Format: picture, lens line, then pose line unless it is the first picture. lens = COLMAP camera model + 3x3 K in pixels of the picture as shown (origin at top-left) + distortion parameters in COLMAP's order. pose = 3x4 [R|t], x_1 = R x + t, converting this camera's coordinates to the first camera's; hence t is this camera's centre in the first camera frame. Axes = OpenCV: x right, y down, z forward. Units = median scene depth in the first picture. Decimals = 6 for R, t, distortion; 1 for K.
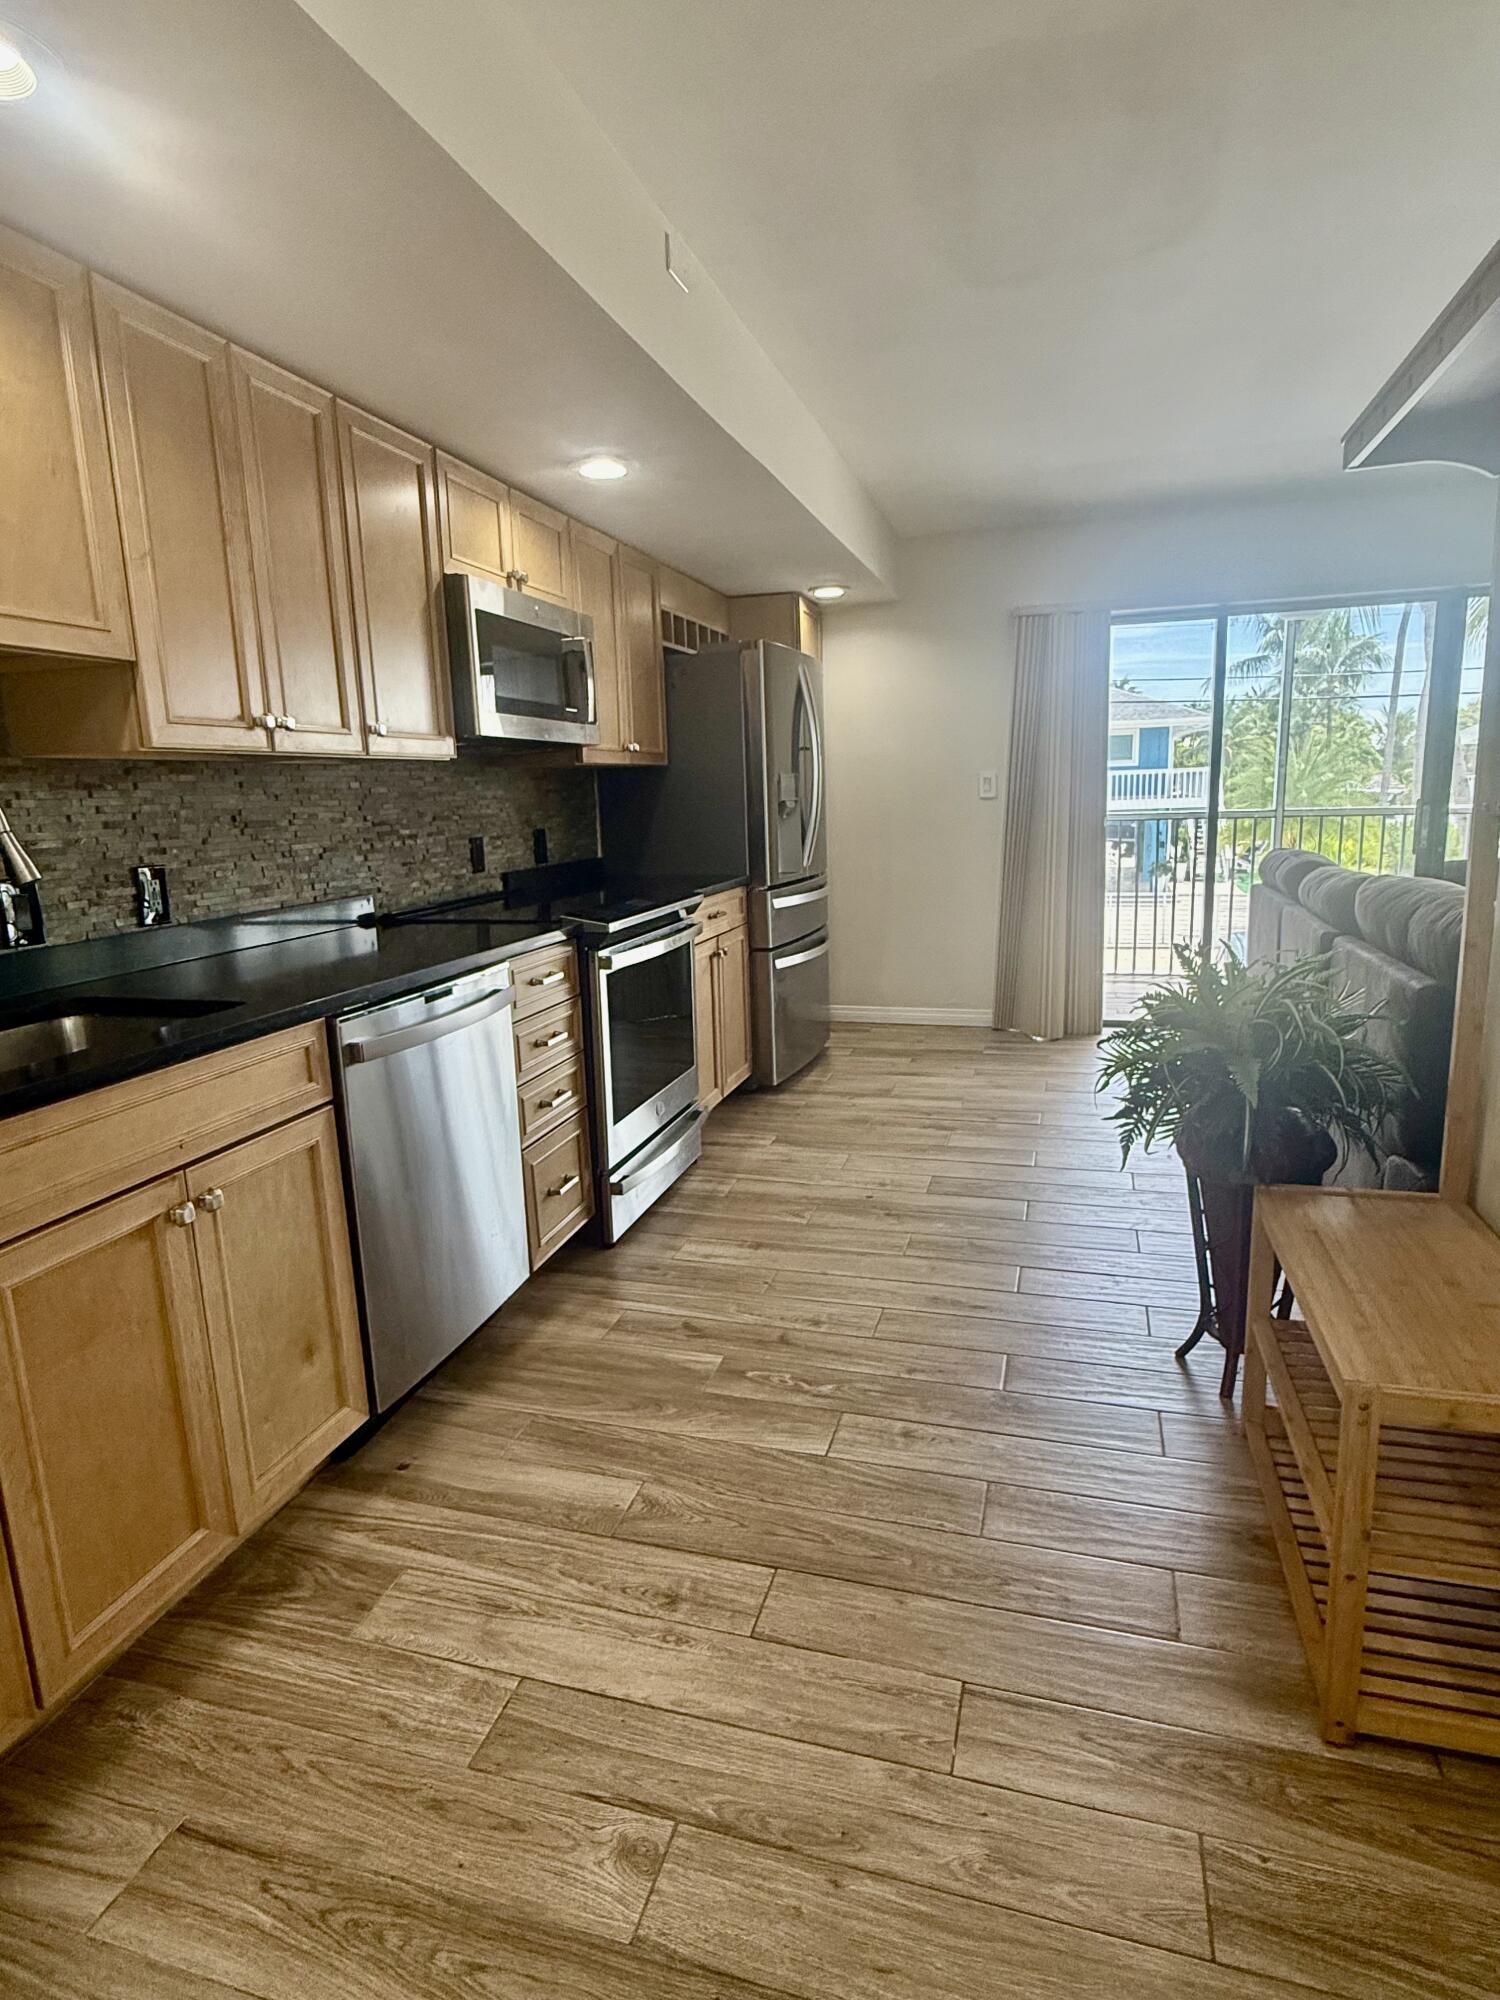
lens RADIAL K [[1081.5, 0, 742.3], [0, 1081.5, 999.8], [0, 0, 1]] dist [-0.002156, 0.001177]
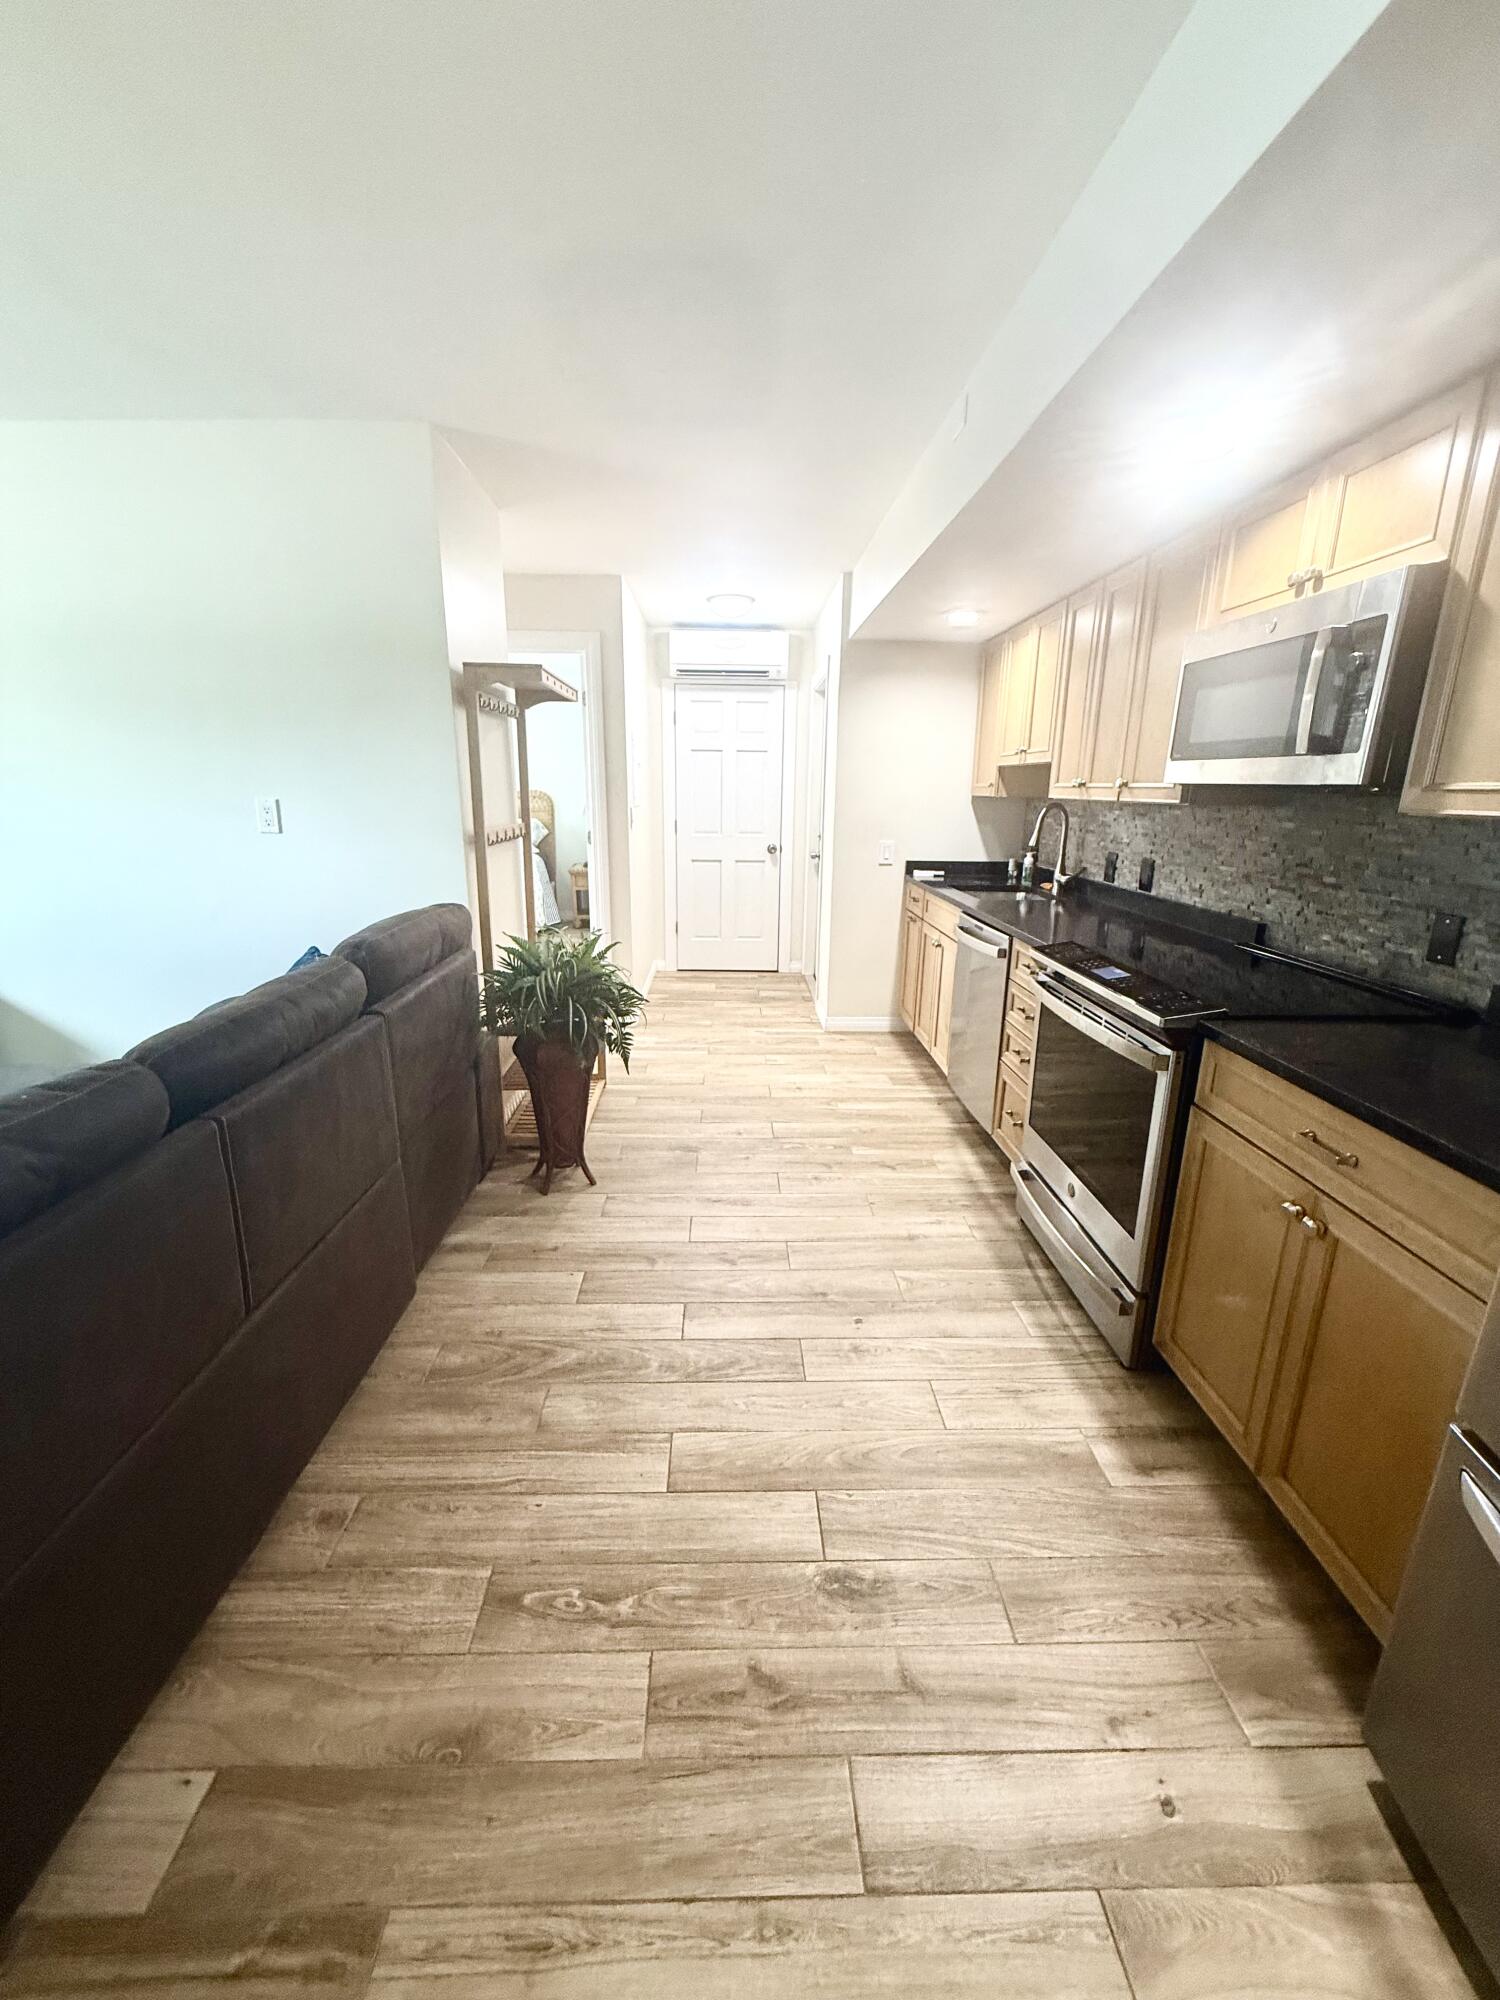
lens RADIAL K [[795.5, 0, 747.0], [0, 795.5, 1000.4], [0, 0, 1]] dist [-0.000116, -0.000149]
pose [[-0.948345, 0.102469, -0.300235, 0.385017], [-0.042173, 0.897278, 0.439447, -0.342661], [0.314424, 0.429409, -0.846608, 1.468163]]
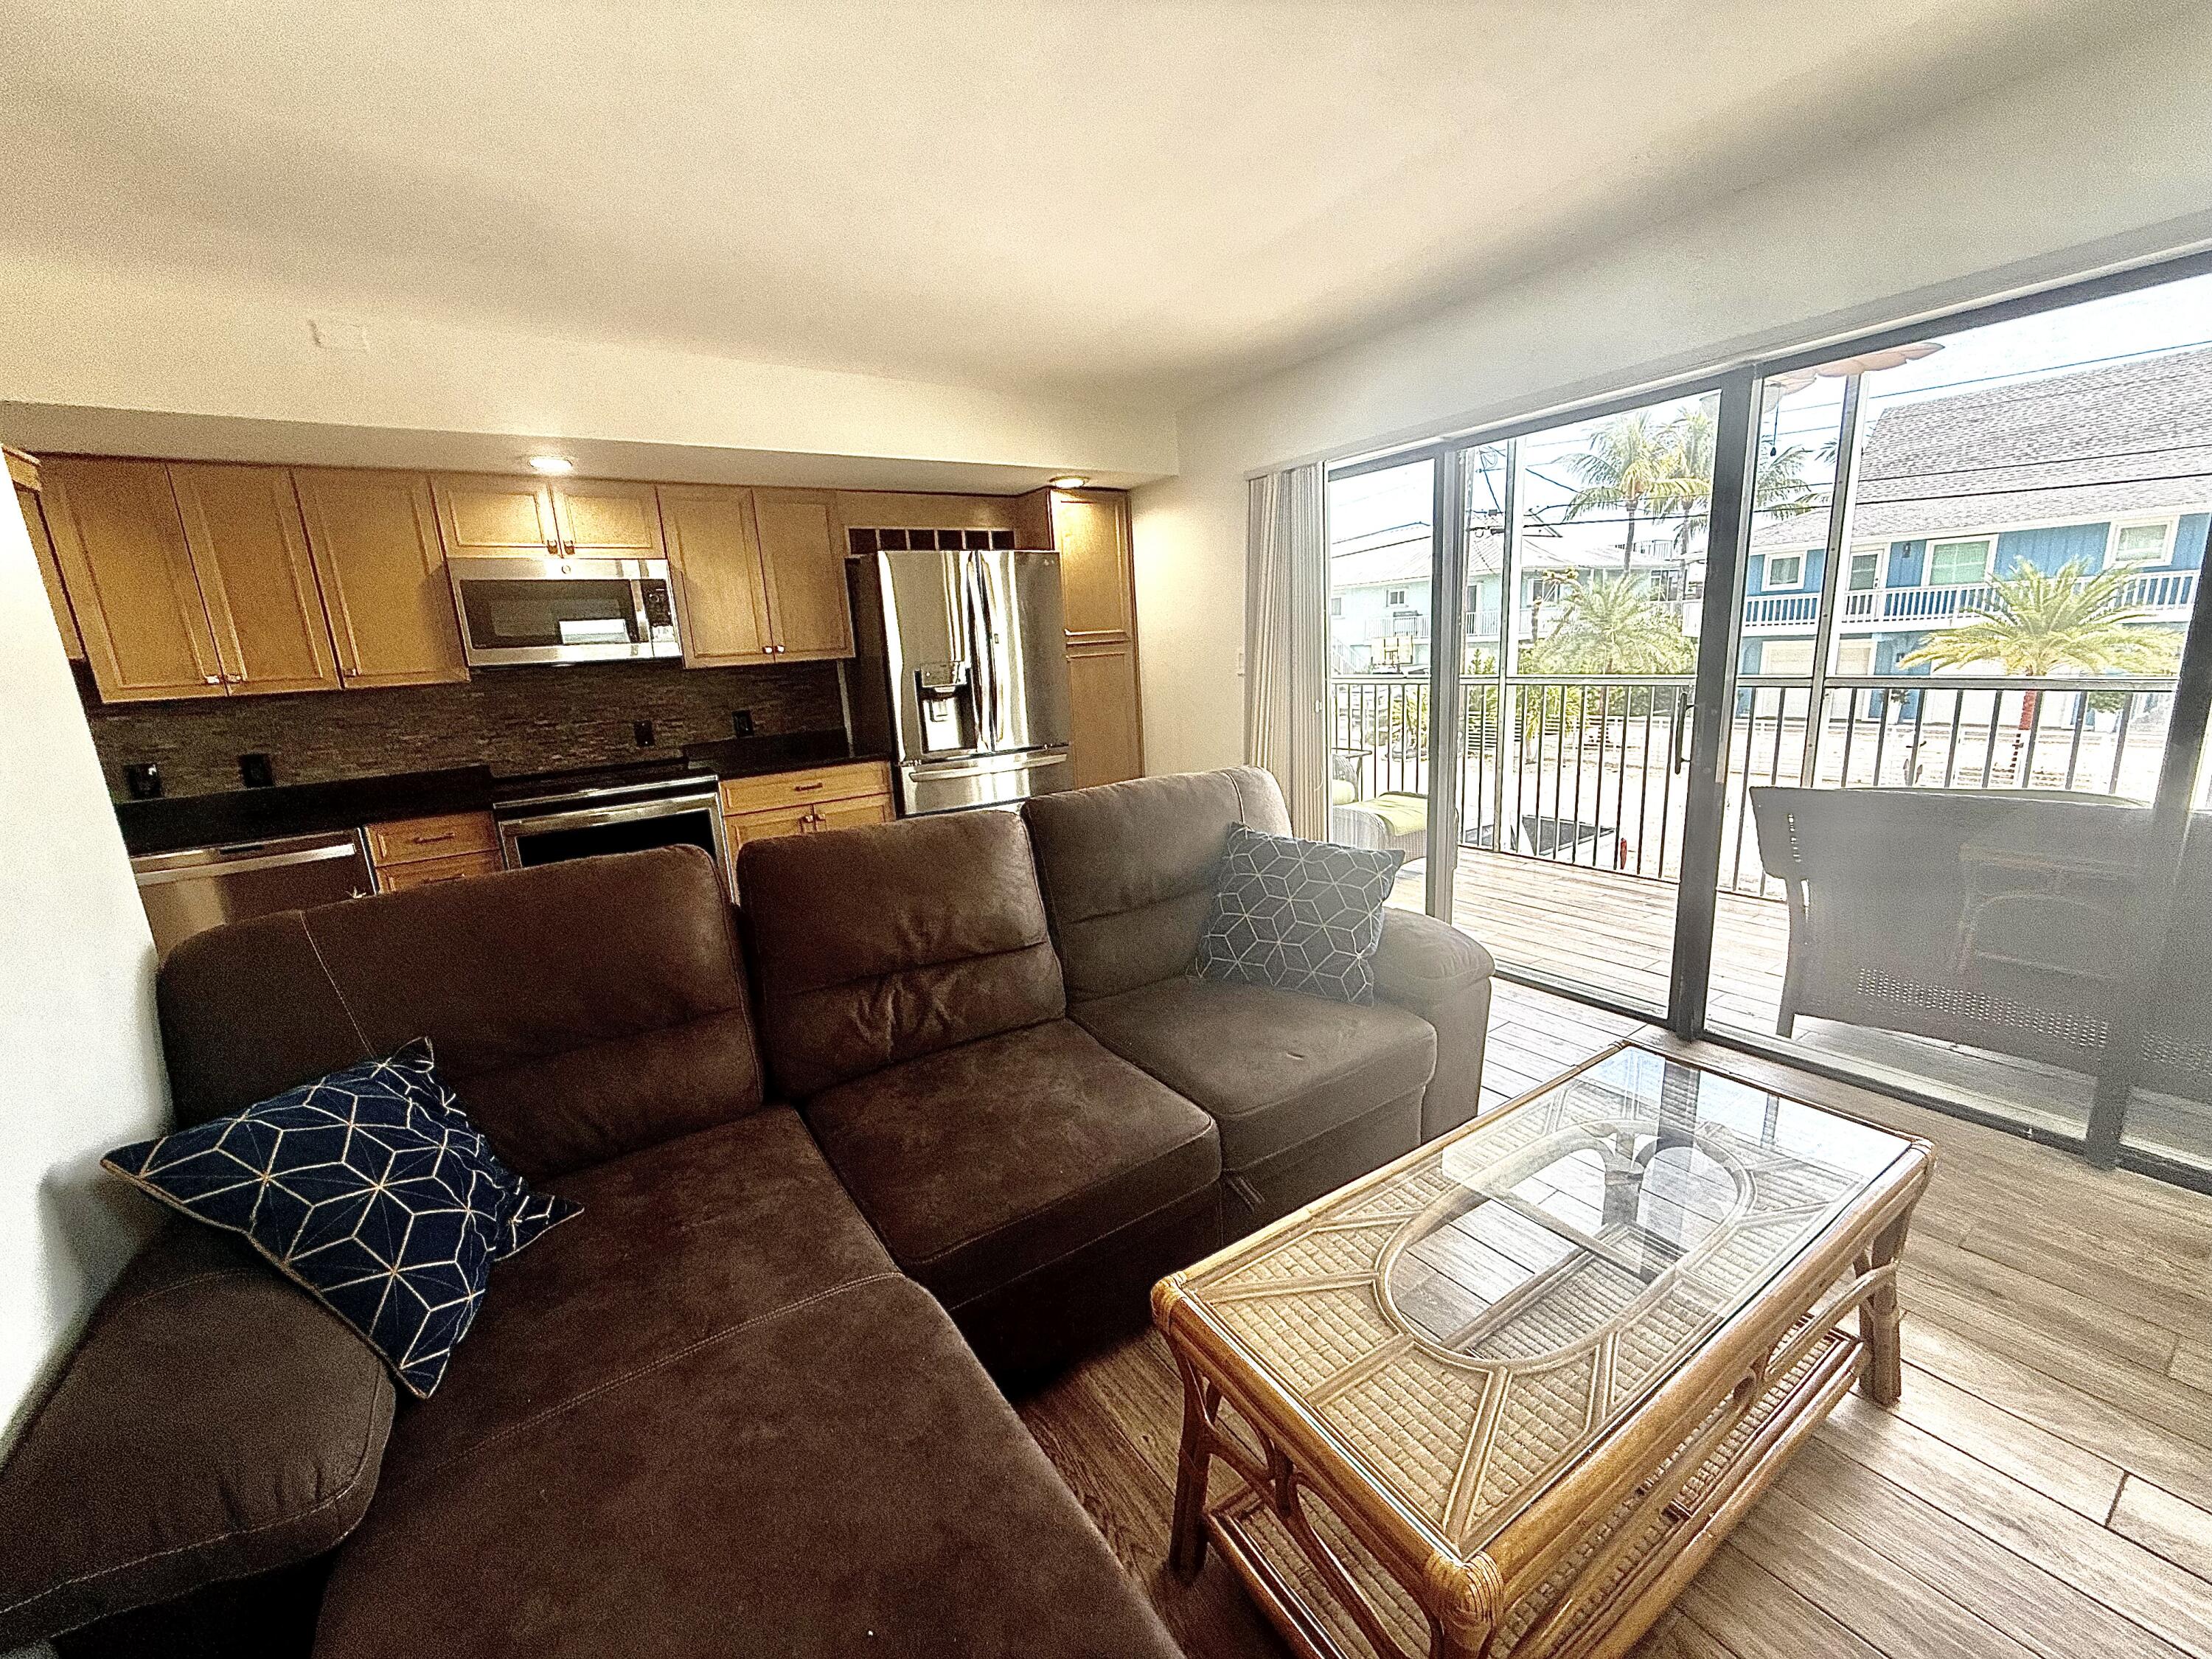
lens RADIAL K [[879.8, 0, 1106.0], [0, 879.8, 829.5], [0, 0, 1]] dist [-0.000116, -0.000149]
pose [[0.779389, 0.118667, -0.615199, 1.062273], [-0.086236, 0.992872, 0.082266, -0.175007], [0.620577, -0.011065, 0.784068, 0.527133]]
